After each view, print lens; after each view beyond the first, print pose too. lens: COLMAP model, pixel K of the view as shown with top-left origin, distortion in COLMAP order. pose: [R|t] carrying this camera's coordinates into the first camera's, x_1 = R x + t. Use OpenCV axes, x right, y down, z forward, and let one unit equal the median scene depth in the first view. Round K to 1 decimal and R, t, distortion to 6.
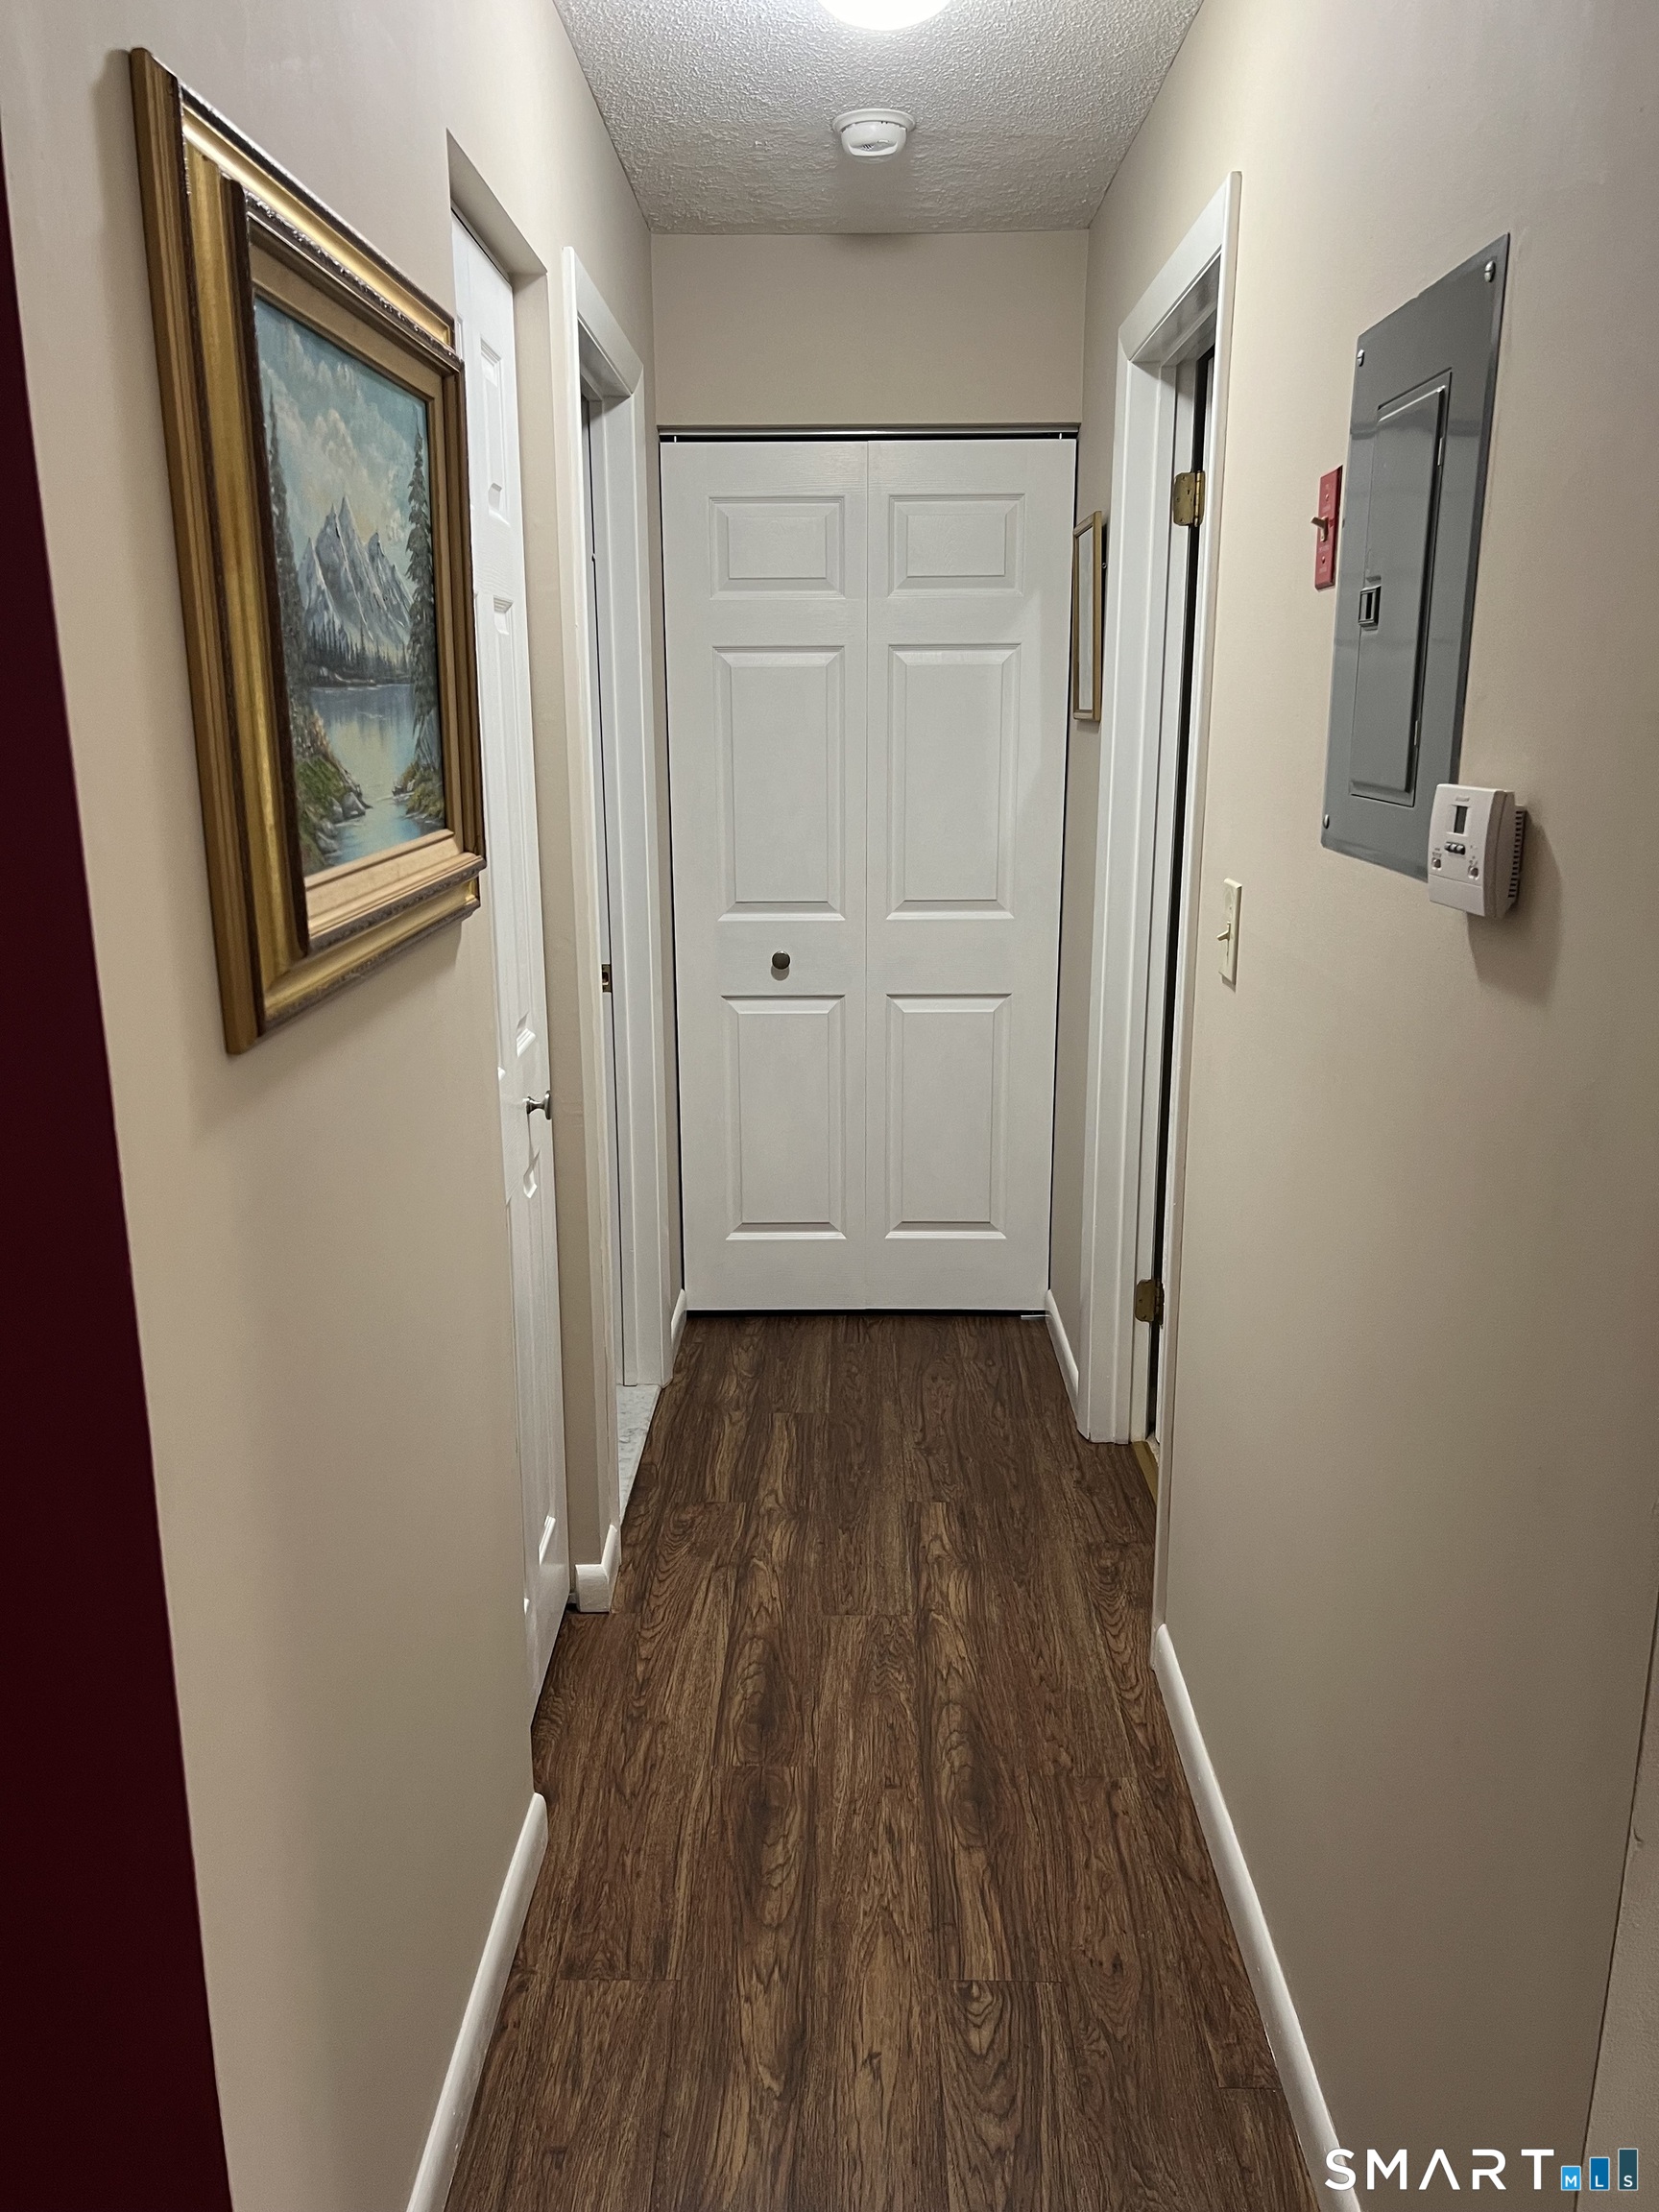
lens RADIAL K [[1670.2, 0, 826.2], [0, 1670.2, 1098.1], [0, 0, 1]] dist [0.055344, -0.058516]
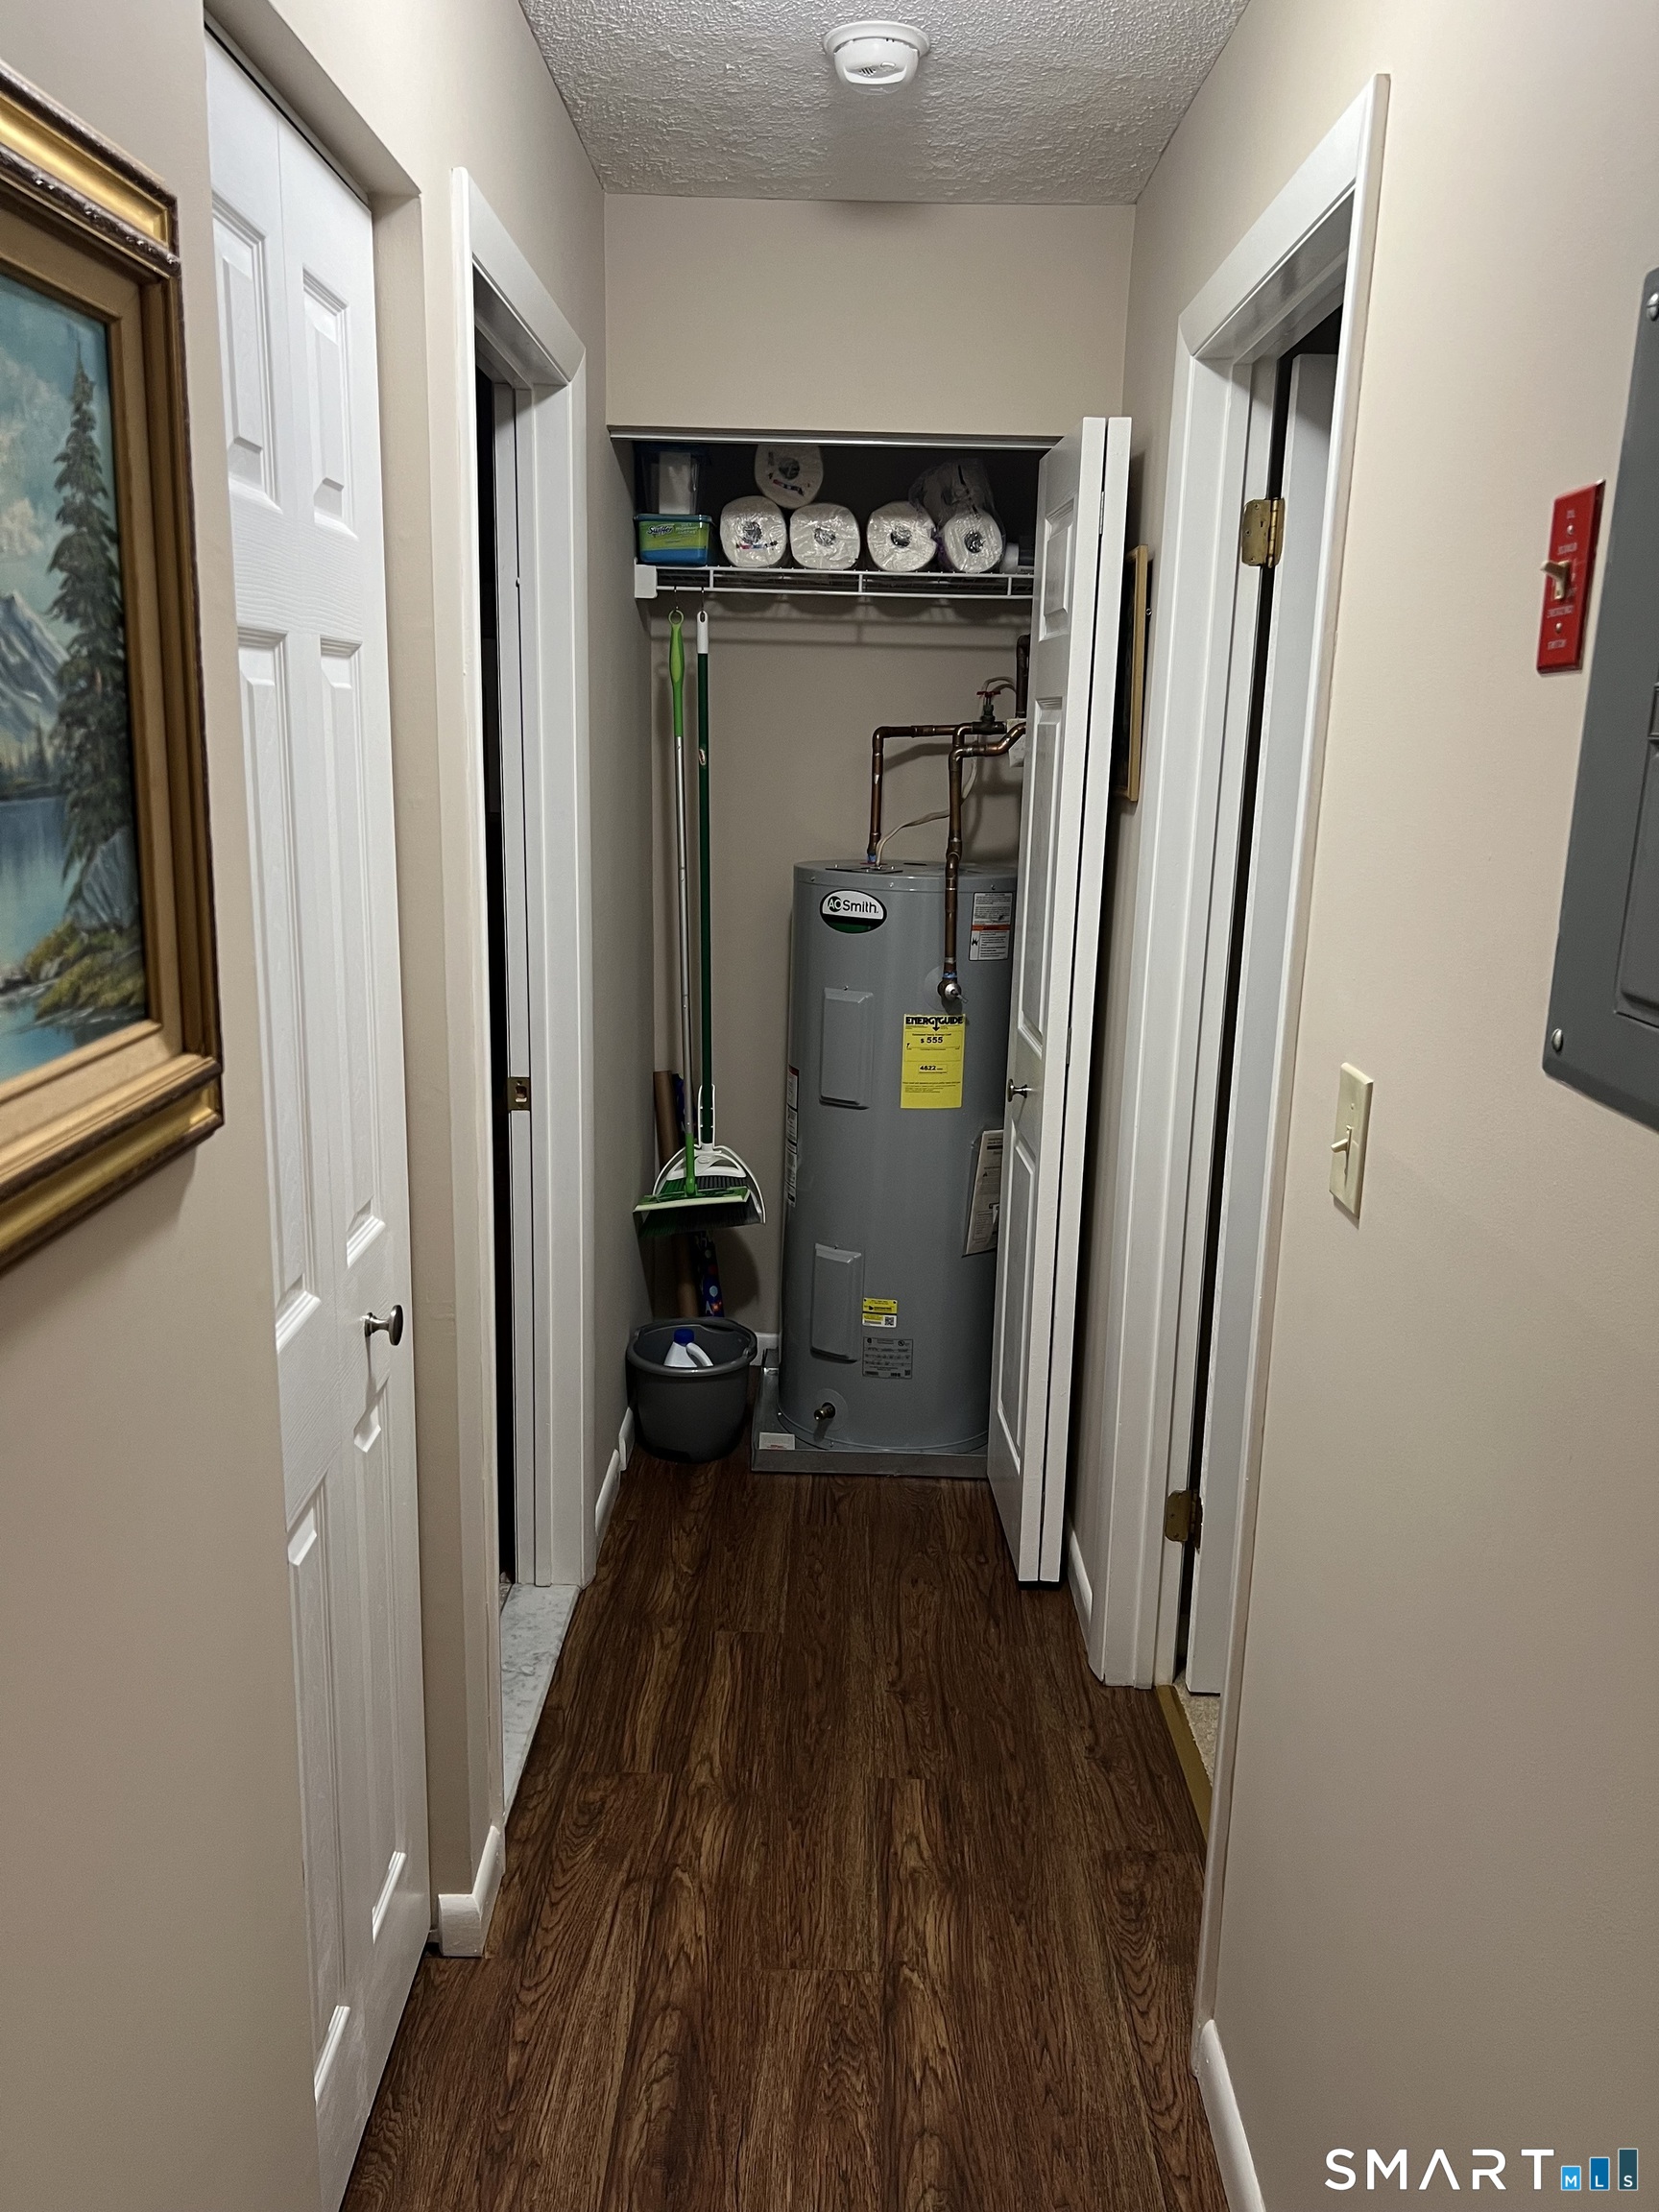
lens RADIAL K [[1670.2, 0, 834.8], [0, 1670.2, 1091.2], [0, 0, 1]] dist [0.055344, -0.058516]
pose [[0.999571, 0.026108, 0.013281, 0.011225], [-0.025872, 0.999509, -0.017689, -0.079003], [-0.013736, 0.017338, 0.999755, 0.230548]]
